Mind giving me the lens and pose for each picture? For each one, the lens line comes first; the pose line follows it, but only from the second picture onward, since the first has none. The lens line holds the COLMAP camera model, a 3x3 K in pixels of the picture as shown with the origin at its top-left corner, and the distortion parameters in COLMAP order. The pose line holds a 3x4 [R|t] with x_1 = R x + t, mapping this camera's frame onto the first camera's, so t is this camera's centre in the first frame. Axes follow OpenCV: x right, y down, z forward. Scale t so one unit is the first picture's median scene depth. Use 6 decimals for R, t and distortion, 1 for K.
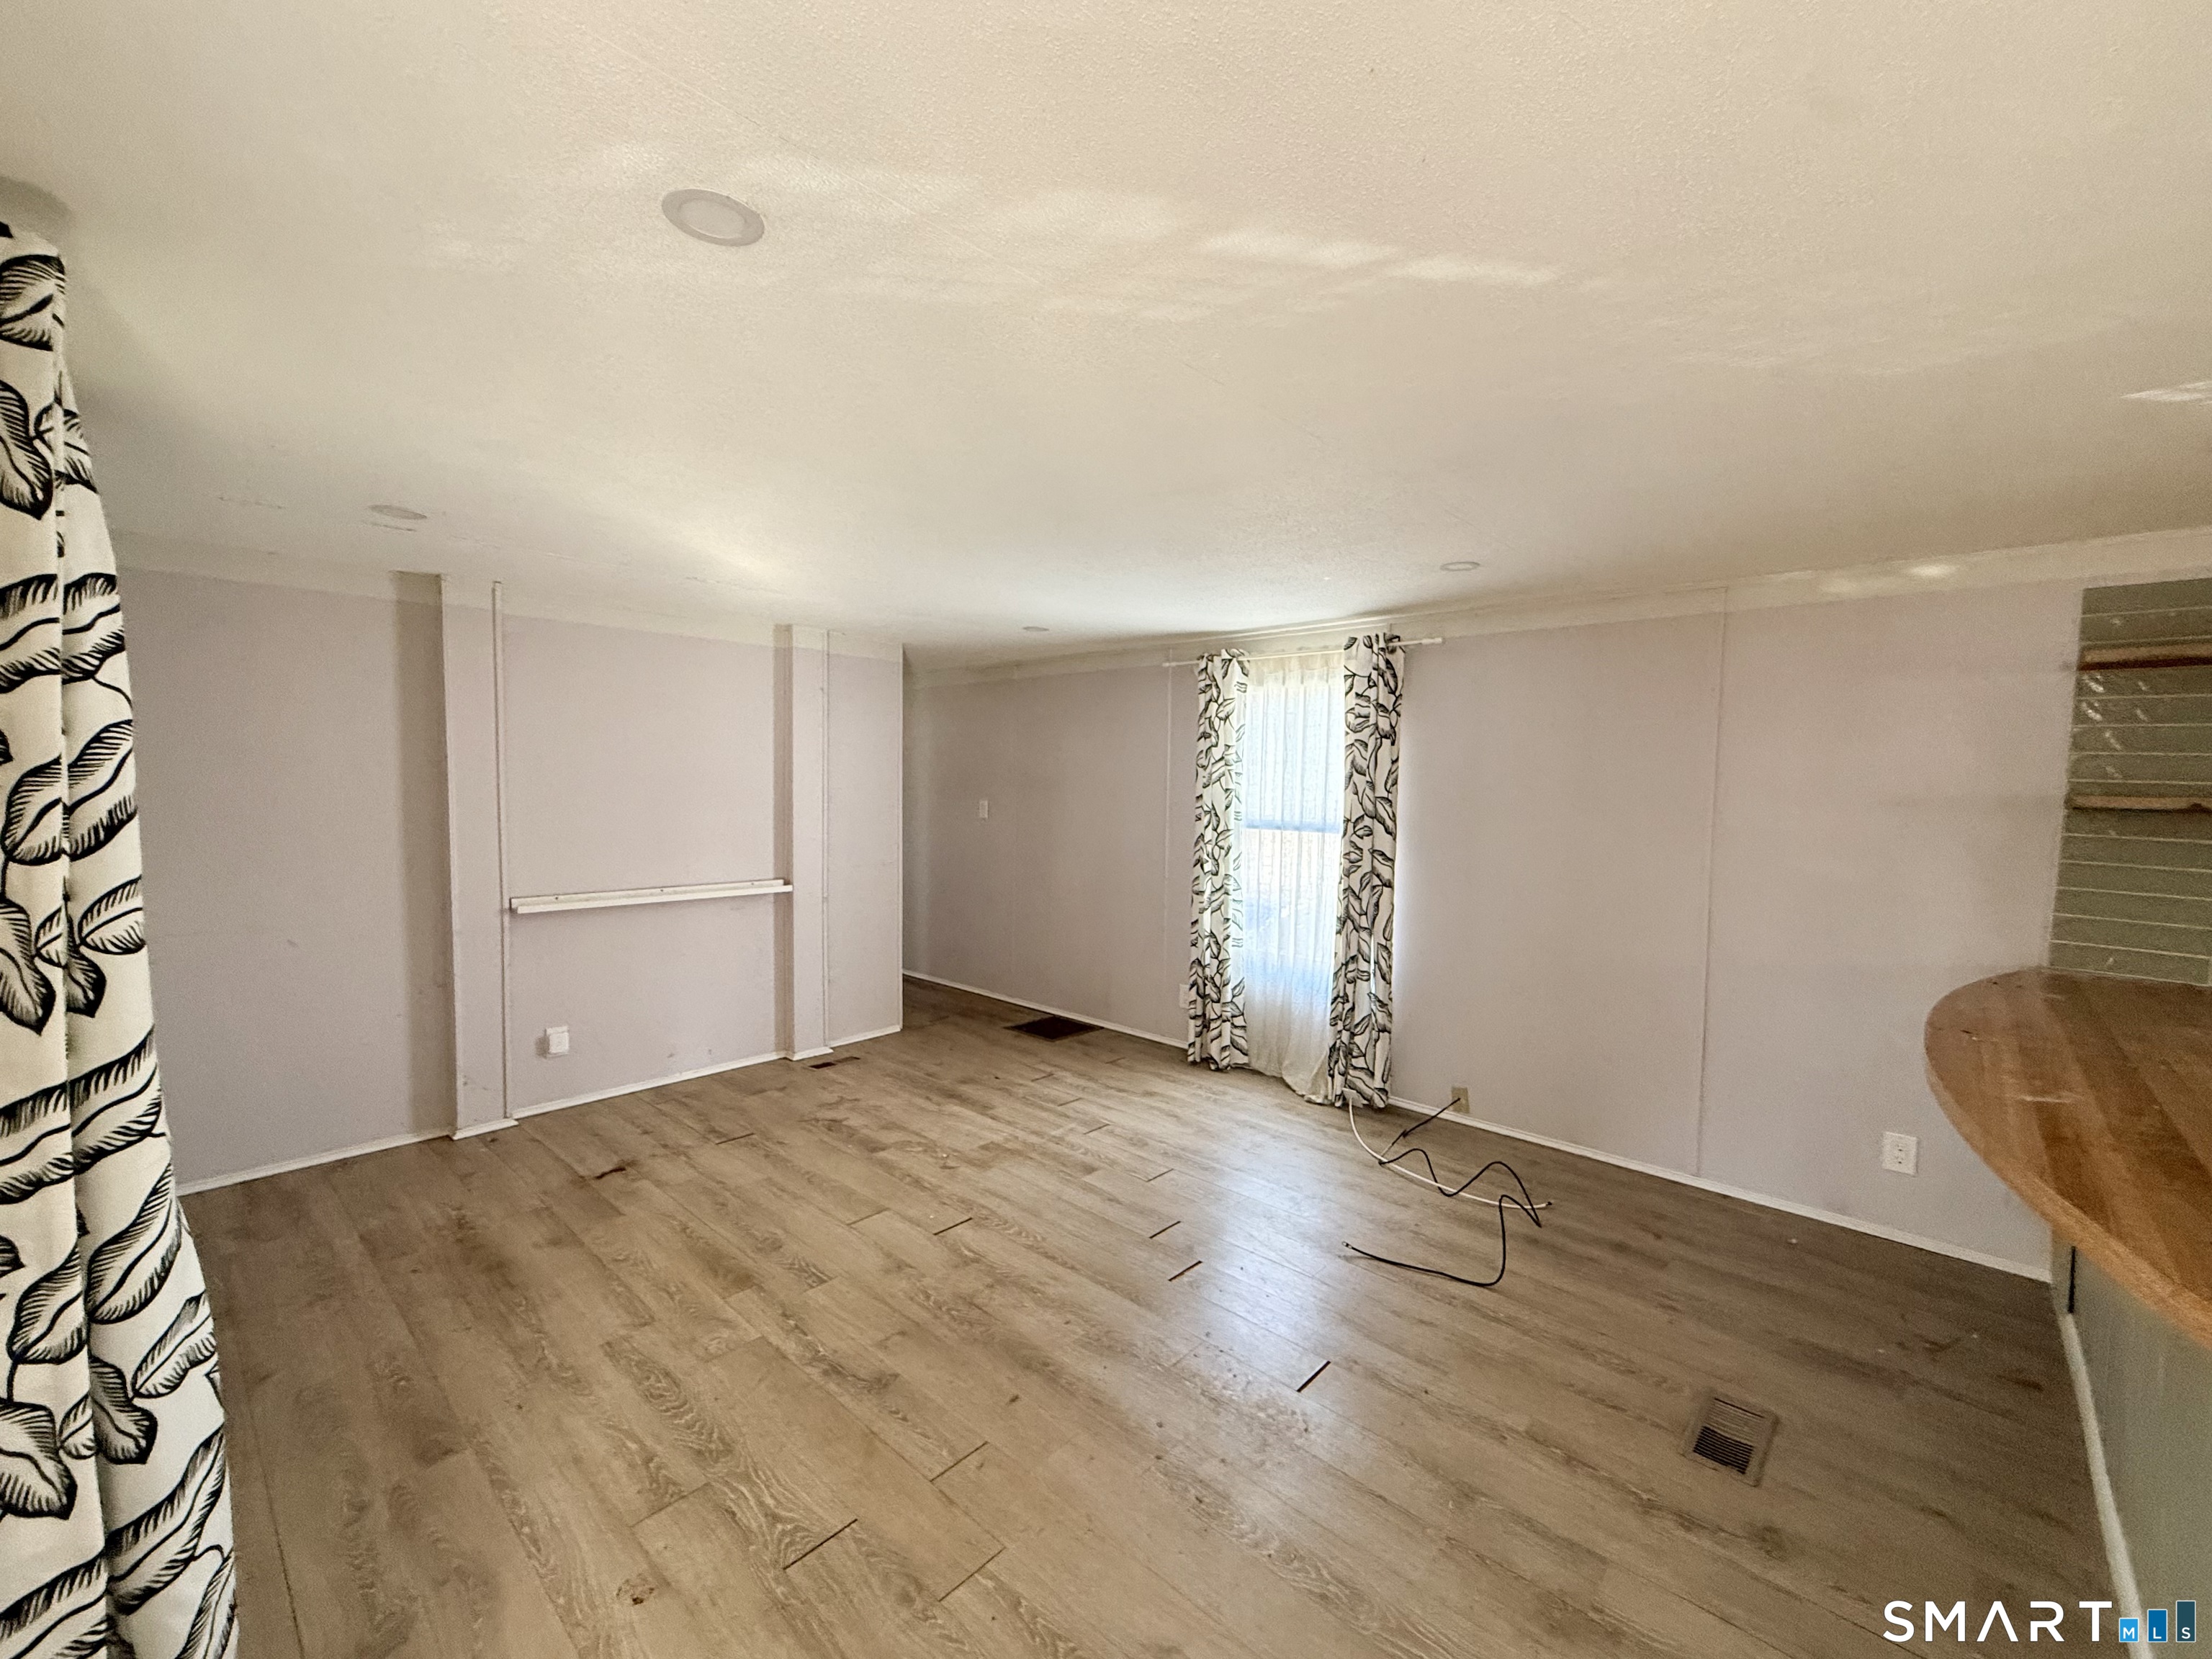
lens RADIAL K [[888.7, 0, 1106.7], [0, 888.7, 826.5], [0, 0, 1]] dist [-0.001367, 0.000290]
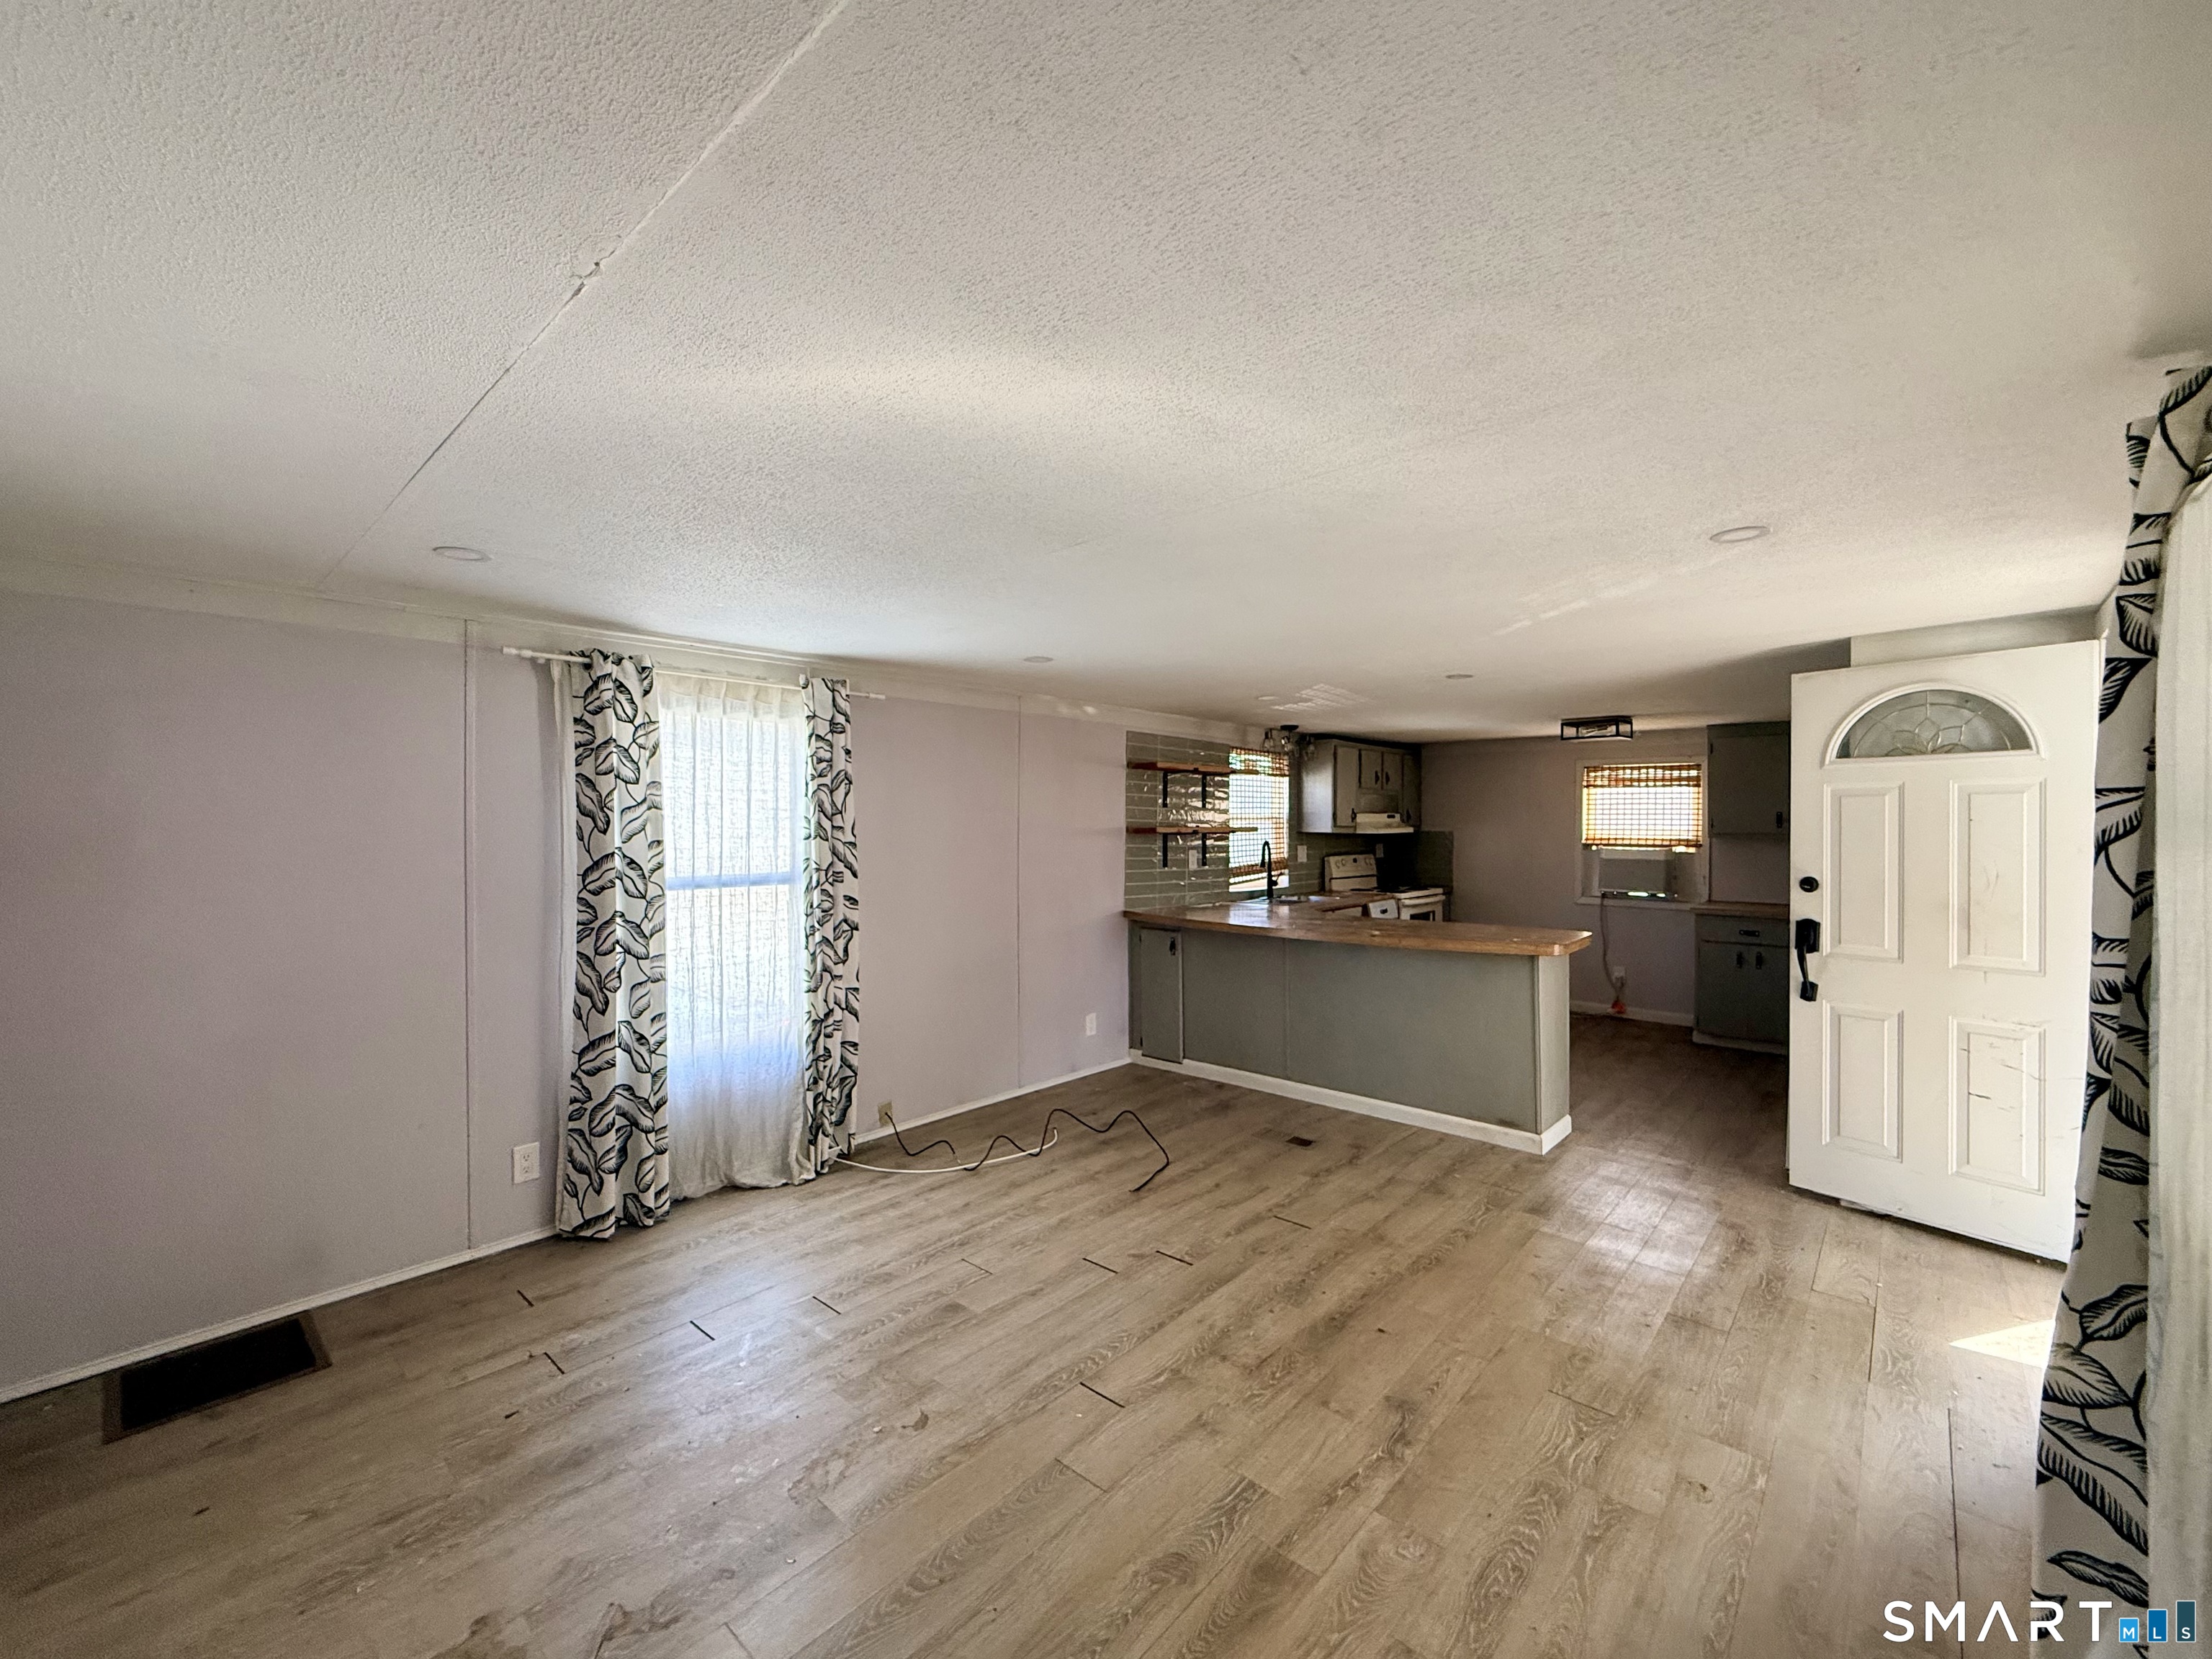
lens RADIAL K [[888.7, 0, 1107.7], [0, 888.7, 831.1], [0, 0, 1]] dist [-0.001367, 0.000290]
pose [[0.007594, -0.022679, 0.999714, -0.922484], [0.057467, 0.998100, 0.022206, -0.068128], [-0.998319, 0.057282, 0.008883, 0.926806]]
